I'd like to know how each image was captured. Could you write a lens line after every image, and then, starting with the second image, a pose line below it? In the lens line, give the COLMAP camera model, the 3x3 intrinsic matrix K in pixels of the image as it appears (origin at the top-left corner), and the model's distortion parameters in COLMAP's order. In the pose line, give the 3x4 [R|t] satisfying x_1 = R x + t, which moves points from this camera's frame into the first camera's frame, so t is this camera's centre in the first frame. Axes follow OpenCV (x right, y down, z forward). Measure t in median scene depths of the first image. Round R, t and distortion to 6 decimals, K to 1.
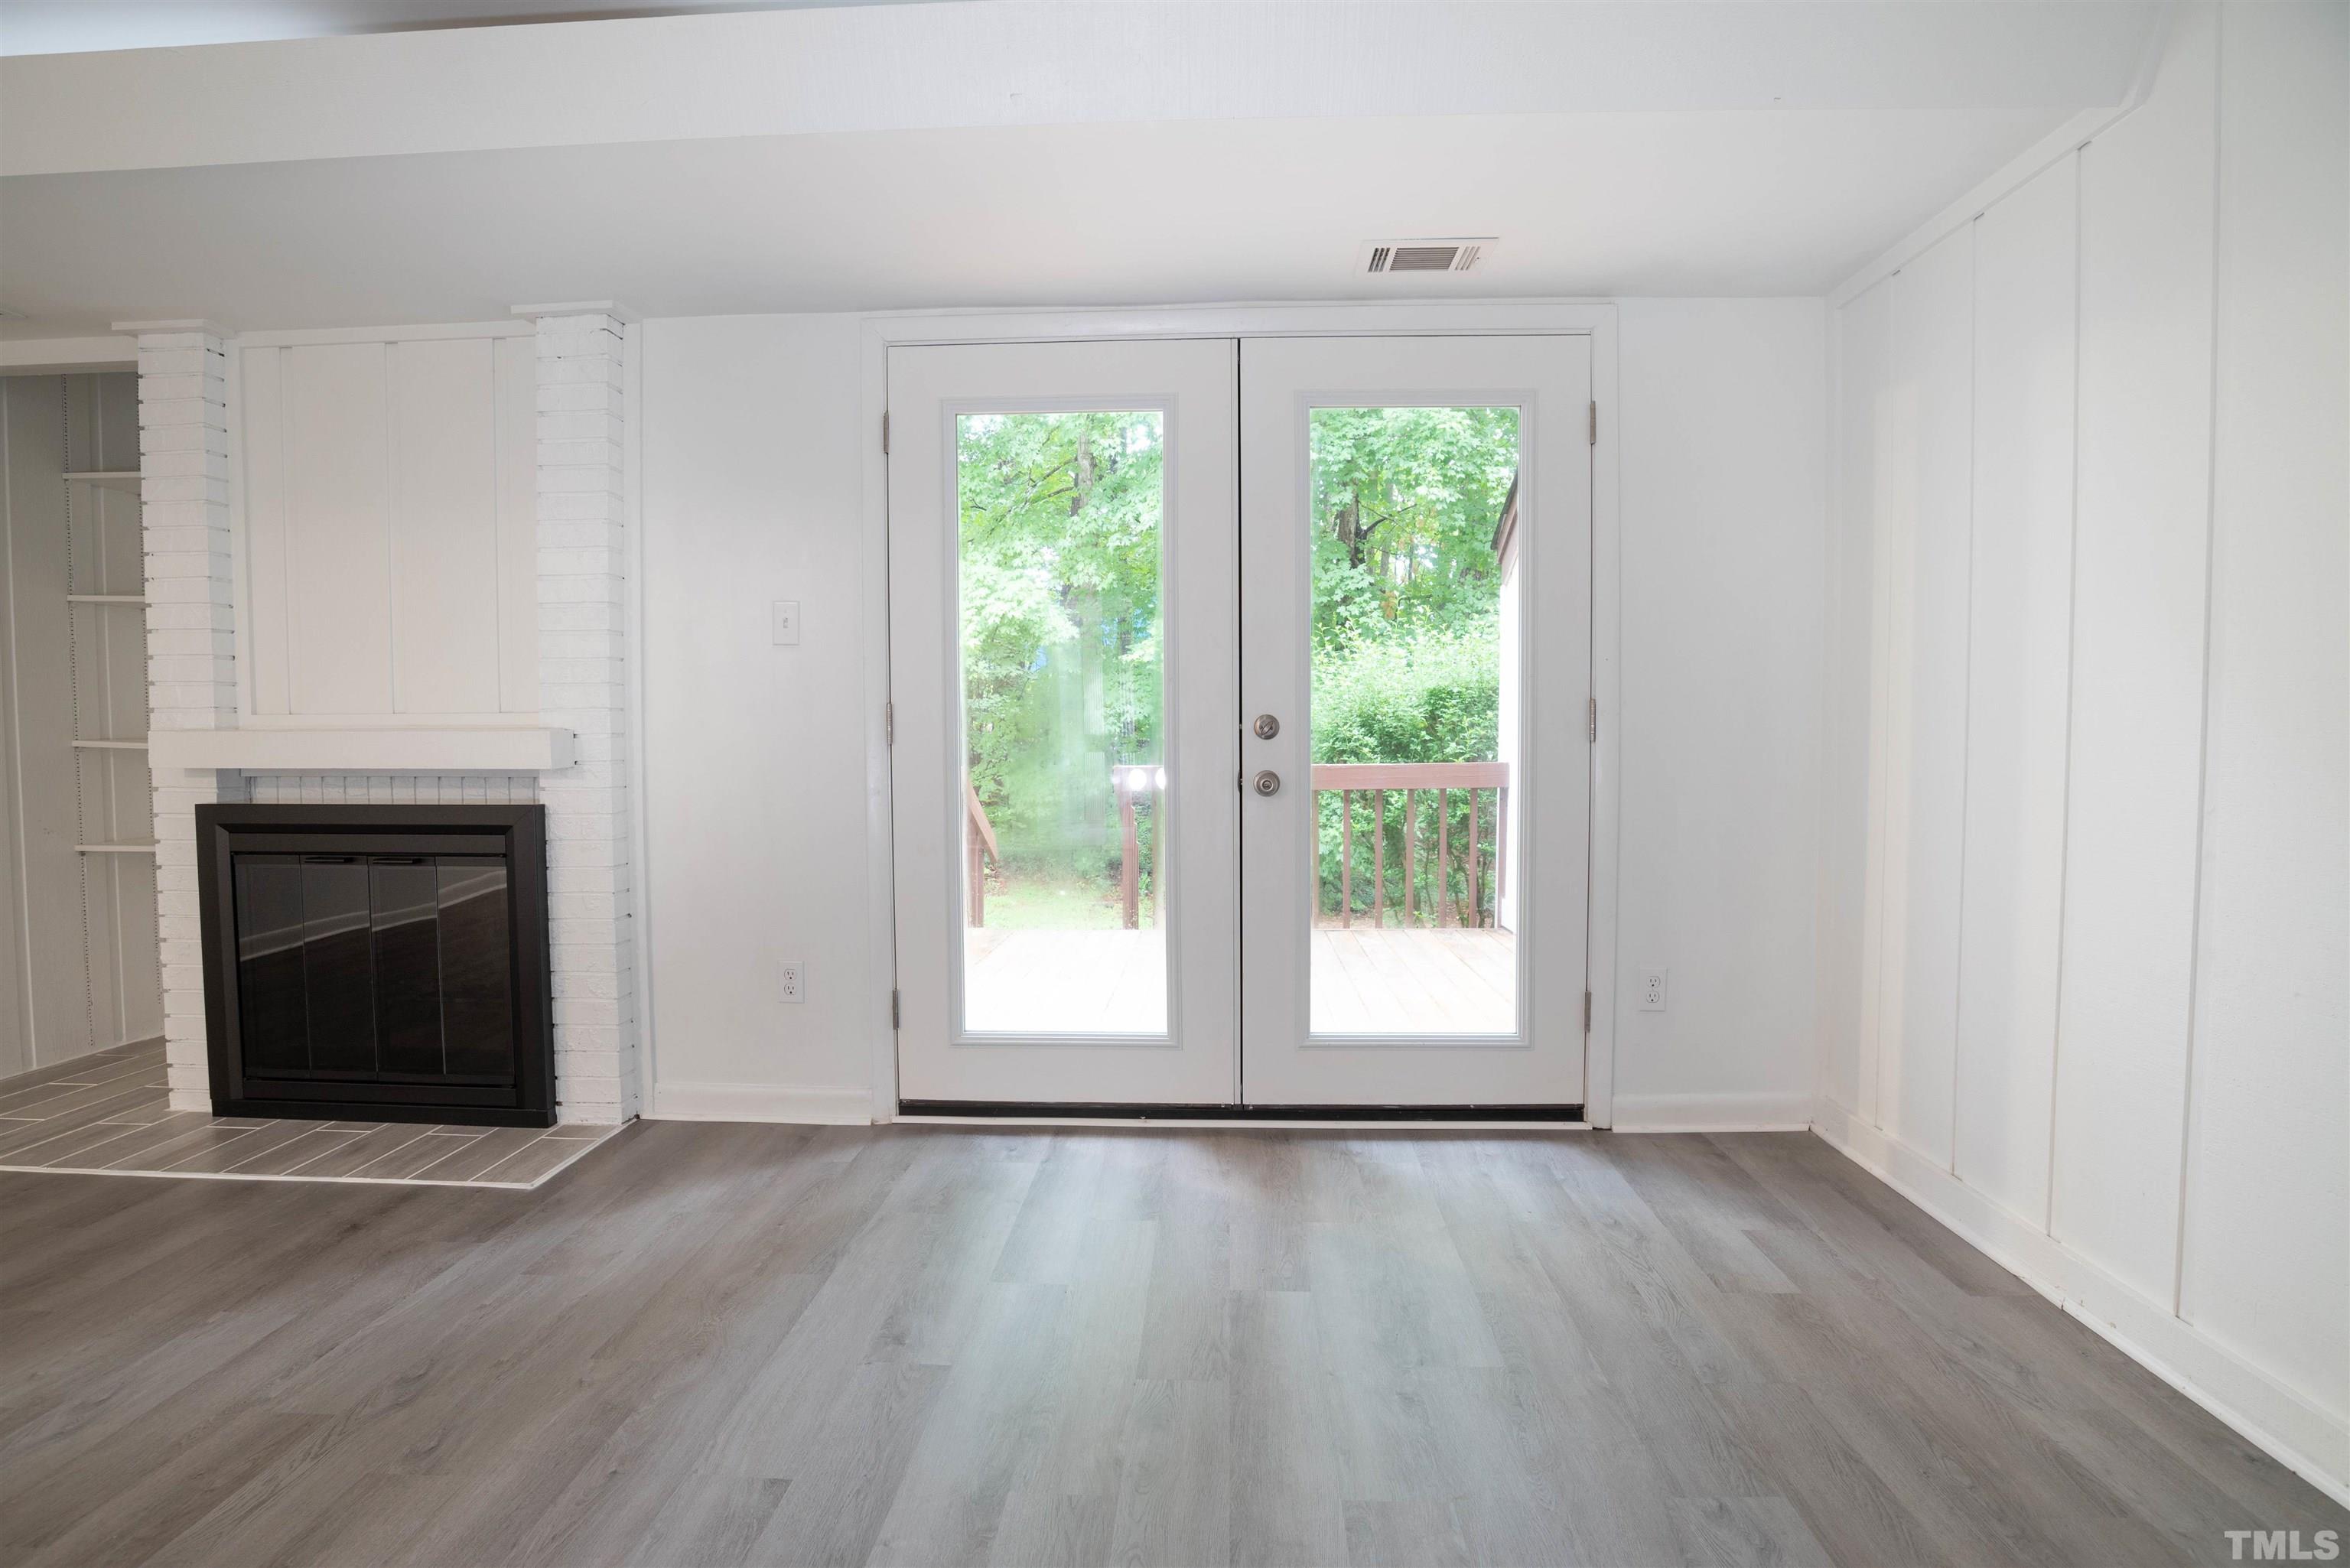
lens RADIAL K [[1211.5, 0, 1178.6], [0, 1211.5, 790.6], [0, 0, 1]] dist [-0.037401, -0.000064]
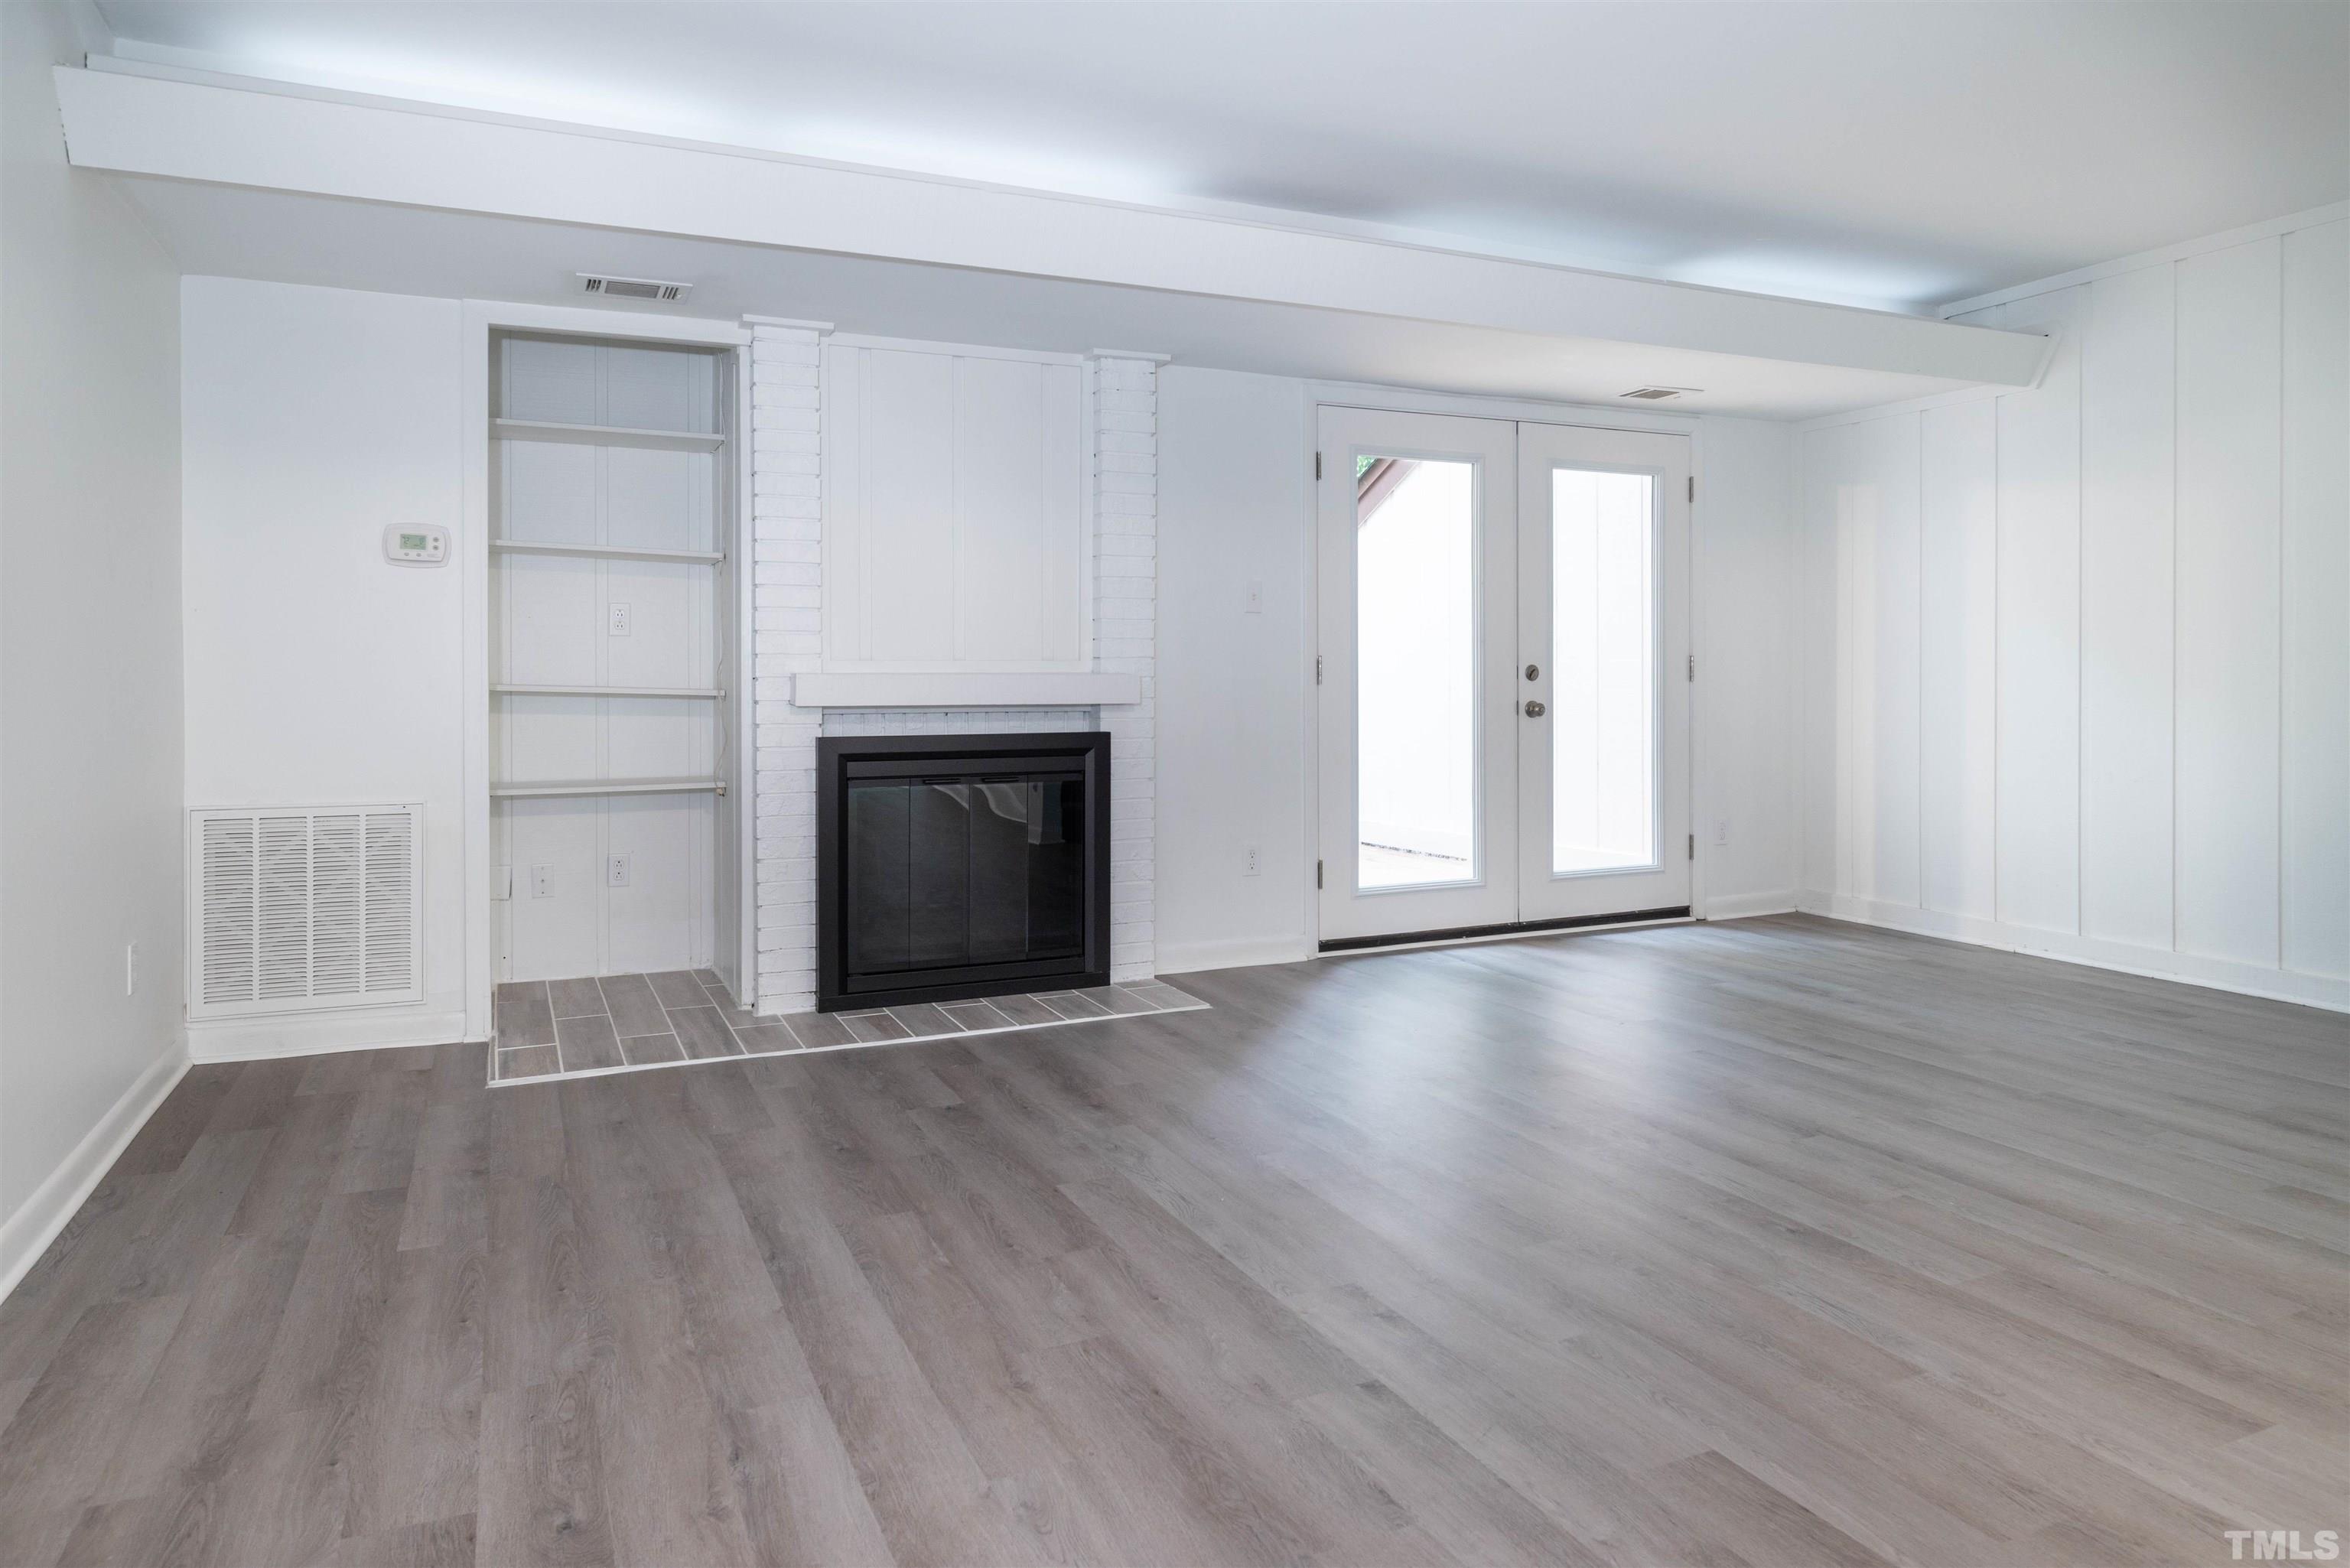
lens RADIAL K [[1417.7, 0, 1126.2], [0, 1417.7, 675.6], [0, 0, 1]] dist [0.001688, -0.000035]
pose [[0.896977, -0.002258, 0.442071, -1.173785], [0.022634, 0.998910, -0.040821, 0.013936], [-0.441497, 0.046622, 0.896051, -0.381004]]
